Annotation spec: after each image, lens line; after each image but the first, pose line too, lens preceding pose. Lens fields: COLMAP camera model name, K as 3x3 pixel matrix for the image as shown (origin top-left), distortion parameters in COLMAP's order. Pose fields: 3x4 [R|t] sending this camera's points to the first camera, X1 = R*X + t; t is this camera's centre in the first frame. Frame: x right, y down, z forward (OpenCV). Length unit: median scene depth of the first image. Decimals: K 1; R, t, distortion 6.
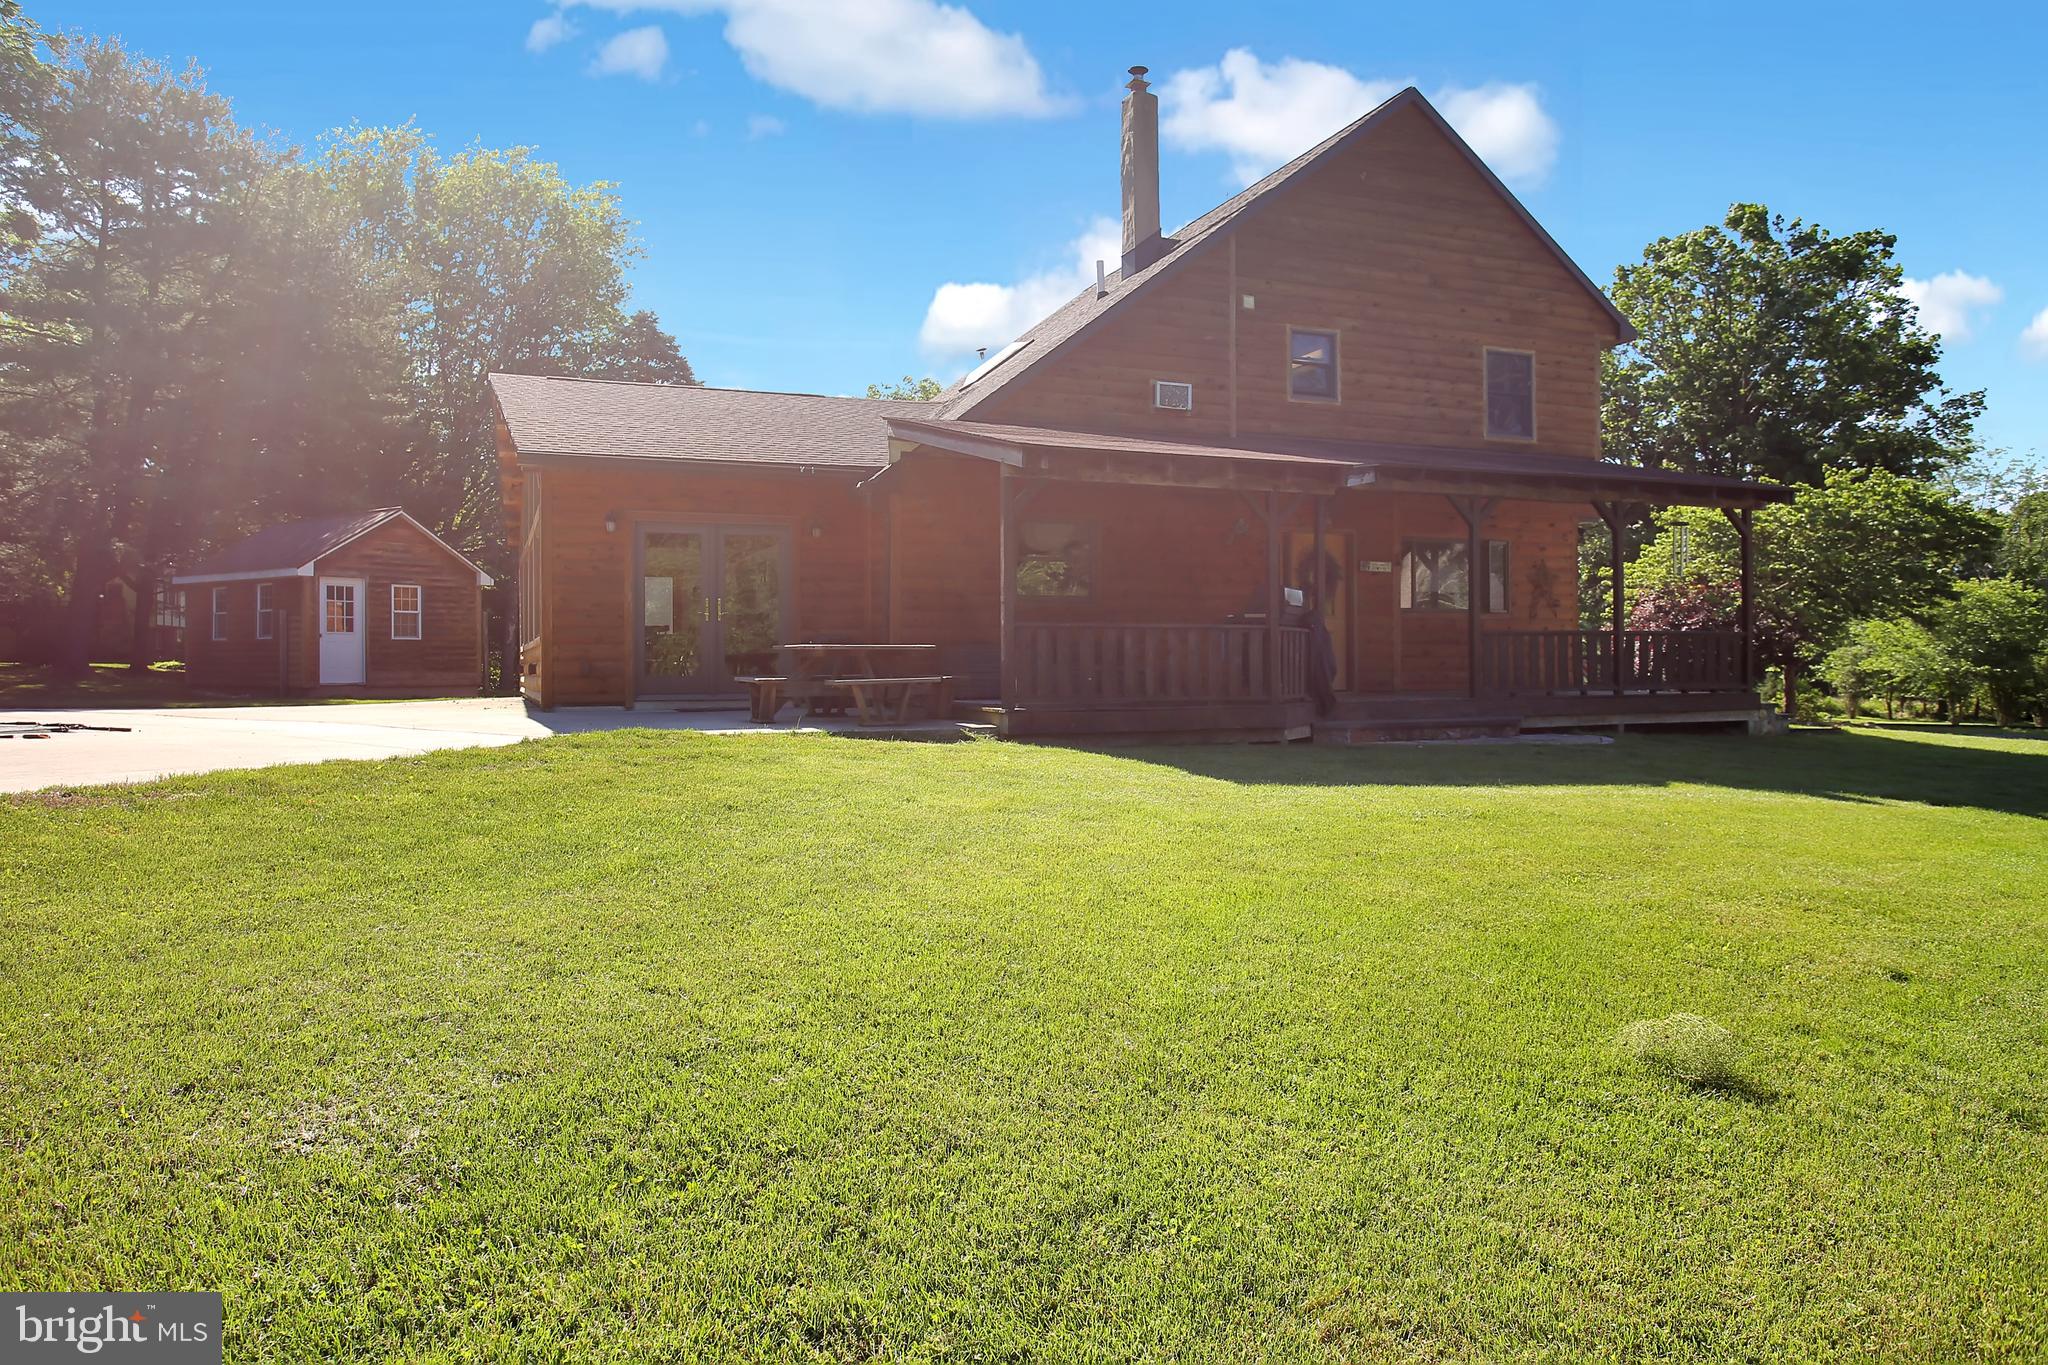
lens RADIAL K [[1292.3, 0, 1024.0], [0, 1292.3, 682.5], [0, 0, 1]] dist [-0.066320, 0.050020]
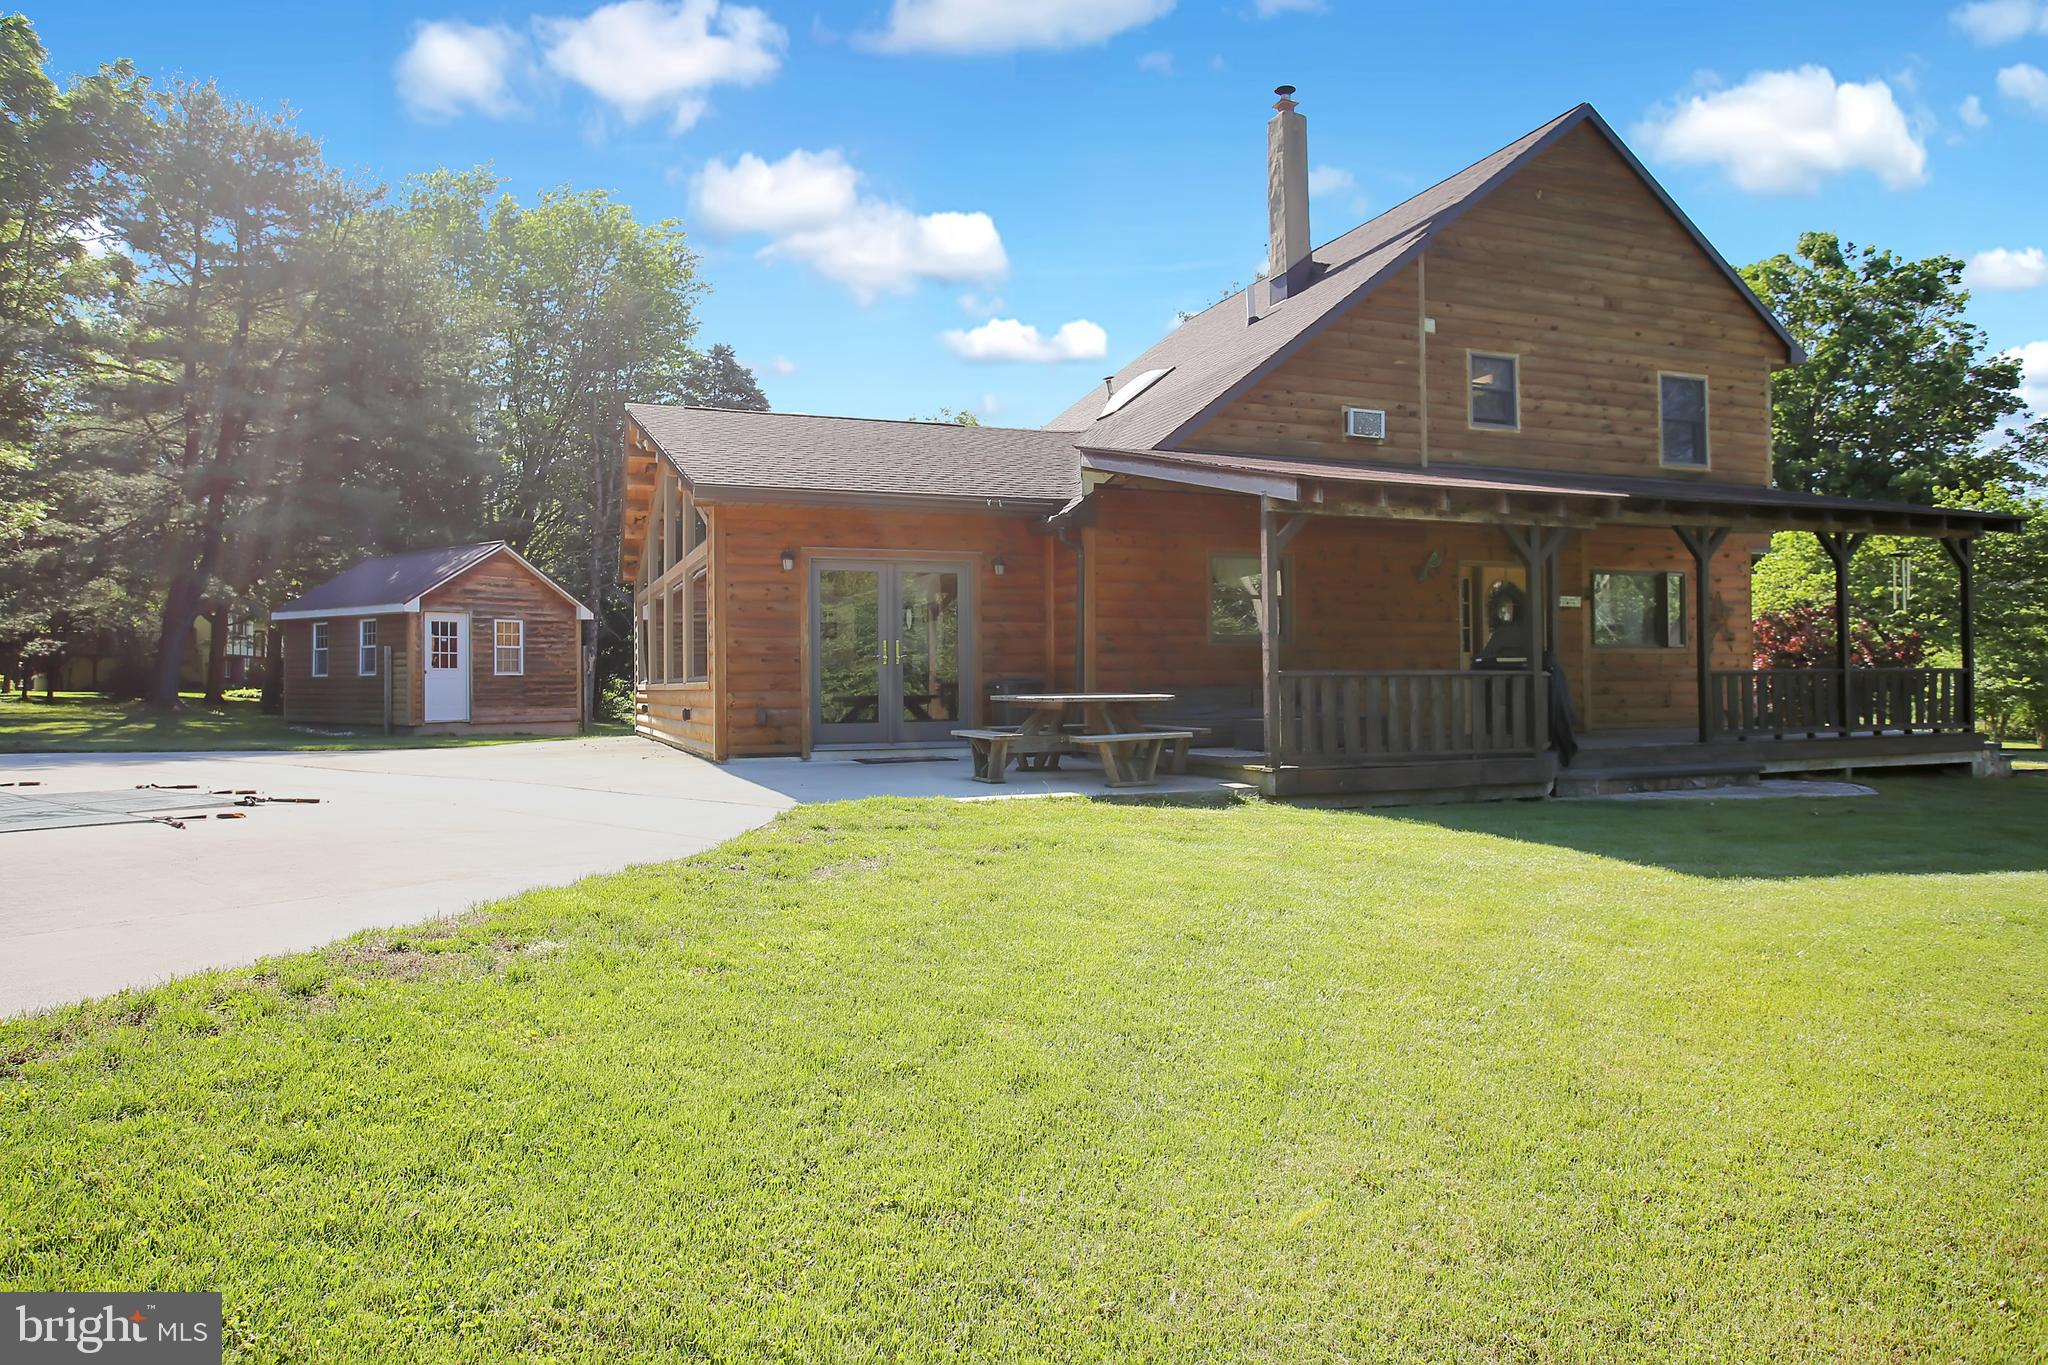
lens RADIAL K [[1239.9, 0, 1024.0], [0, 1239.9, 682.5], [0, 0, 1]] dist [-0.068227, 0.048361]
pose [[0.999937, -0.004932, -0.010053, -0.107015], [0.004775, 0.999867, -0.015585, -0.015806], [0.010128, 0.015536, 0.999828, 0.078155]]
